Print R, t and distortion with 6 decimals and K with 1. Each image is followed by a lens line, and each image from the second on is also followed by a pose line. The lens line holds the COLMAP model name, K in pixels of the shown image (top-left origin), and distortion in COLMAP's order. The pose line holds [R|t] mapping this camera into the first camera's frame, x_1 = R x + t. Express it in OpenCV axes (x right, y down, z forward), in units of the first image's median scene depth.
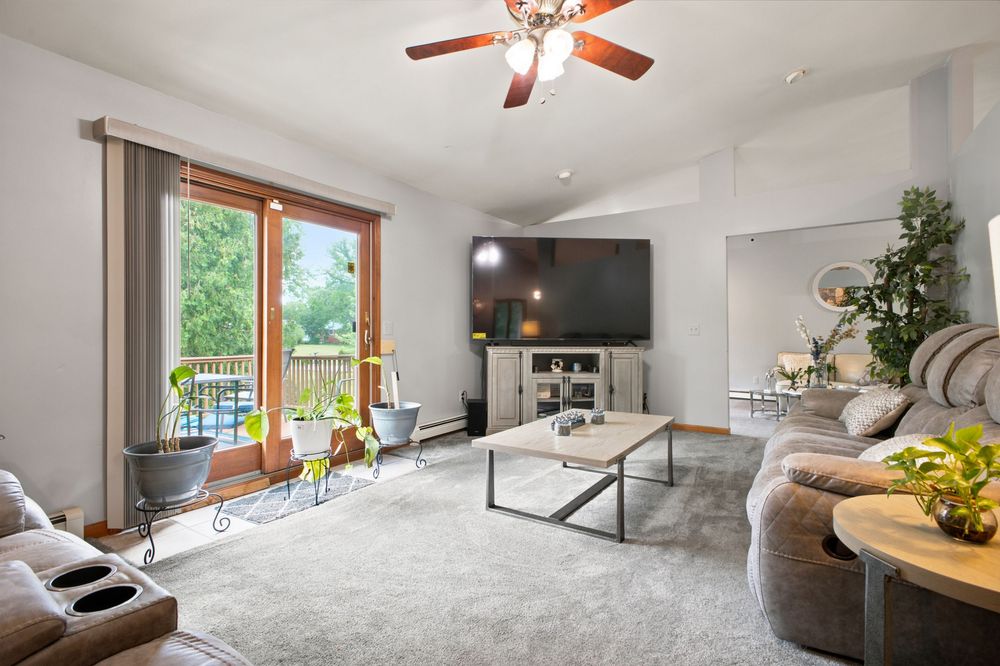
lens RADIAL K [[478.1, 0, 507.0], [0, 478.1, 330.1], [0, 0, 1]] dist [0.015961, -0.001806]
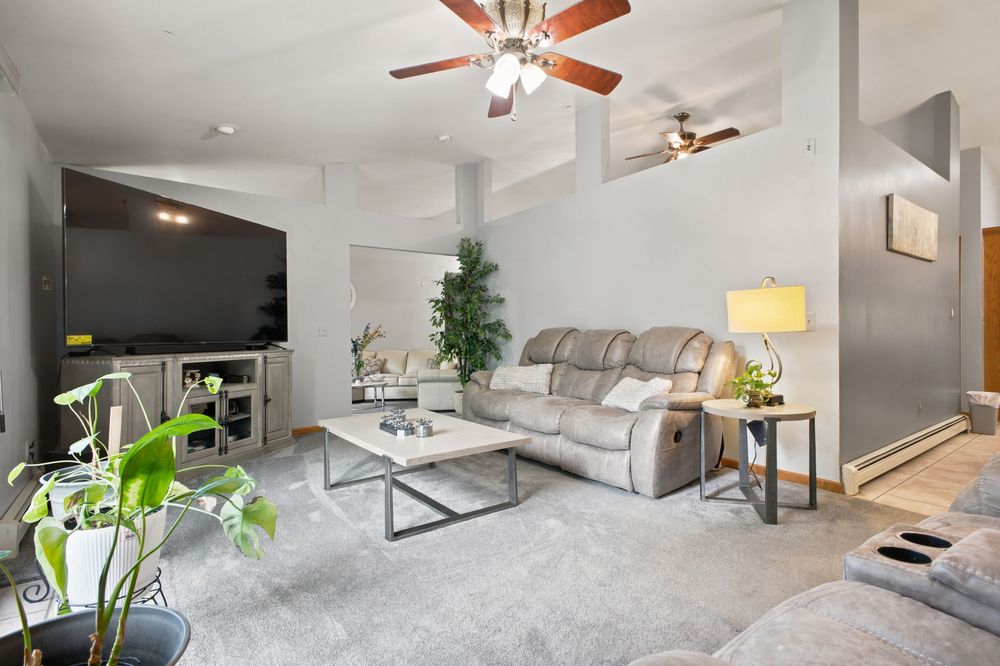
lens RADIAL K [[478.1, 0, 507.1], [0, 478.1, 336.6], [0, 0, 1]] dist [0.015961, -0.001806]
pose [[0.350645, -0.009729, 0.936458, -0.470572], [0.003032, 0.999953, 0.009253, 0.004104], [-0.936503, -0.000406, 0.350658, 0.315298]]
